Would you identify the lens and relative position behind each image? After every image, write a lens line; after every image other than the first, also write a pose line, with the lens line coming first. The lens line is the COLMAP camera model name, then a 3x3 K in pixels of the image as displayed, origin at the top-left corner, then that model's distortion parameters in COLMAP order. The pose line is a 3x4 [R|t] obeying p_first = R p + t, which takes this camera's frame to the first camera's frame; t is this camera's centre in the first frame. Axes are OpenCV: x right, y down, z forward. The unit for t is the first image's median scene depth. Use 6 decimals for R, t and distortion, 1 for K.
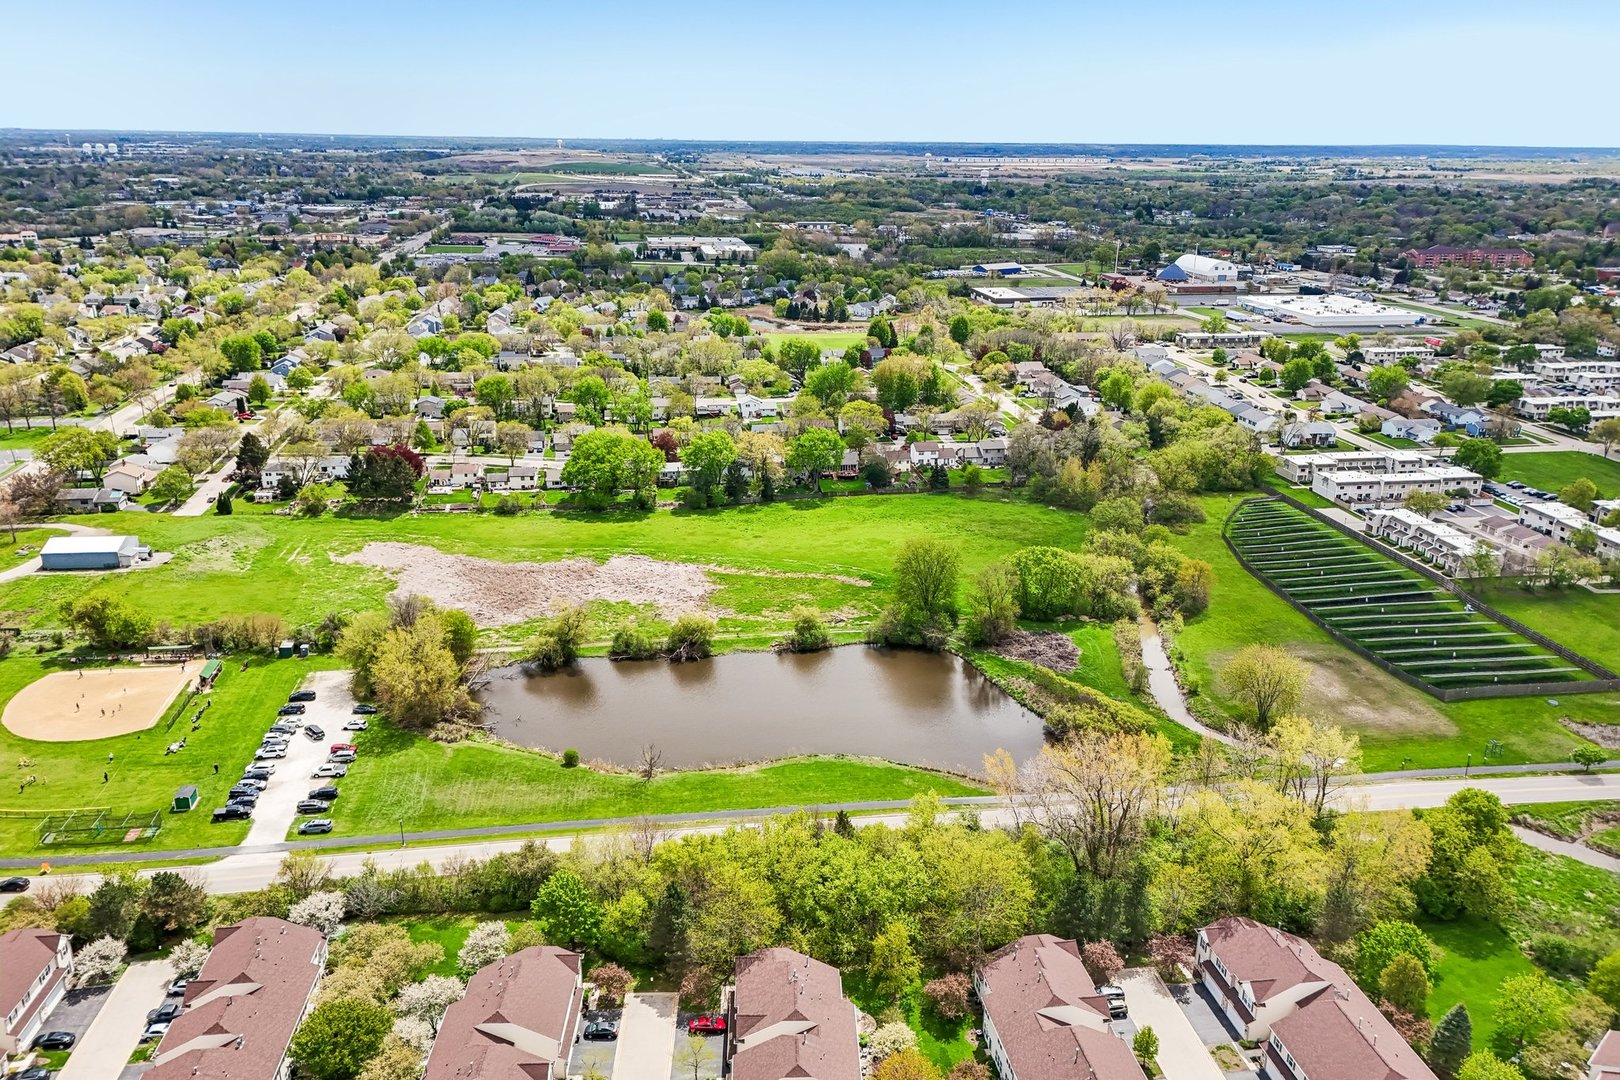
lens RADIAL K [[1177.2, 0, 799.6], [0, 1177.2, 543.4], [0, 0, 1]] dist [0.067364, -0.060891]
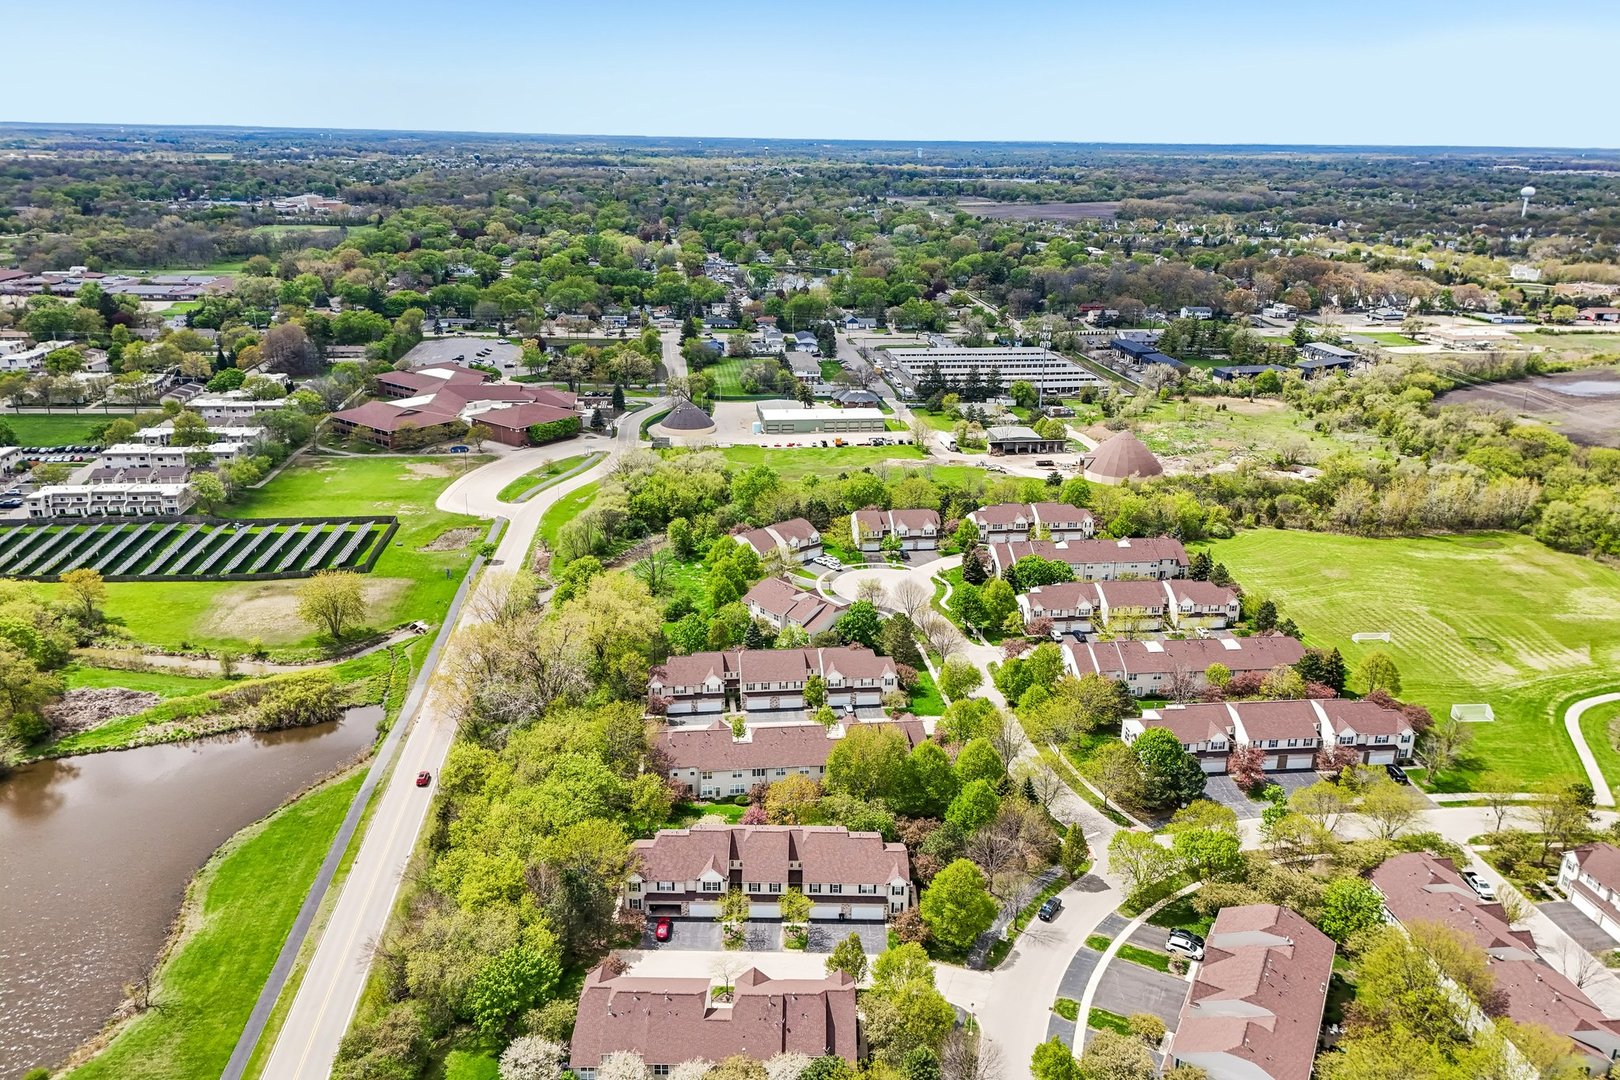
lens RADIAL K [[1177.2, 0, 808.7], [0, 1177.2, 533.7], [0, 0, 1]] dist [0.067364, -0.060891]
pose [[0.030080, -0.323776, 0.945655, -0.562898], [0.304007, 0.904227, 0.299922, -0.127291], [-0.952195, 0.278464, 0.125629, 0.345988]]
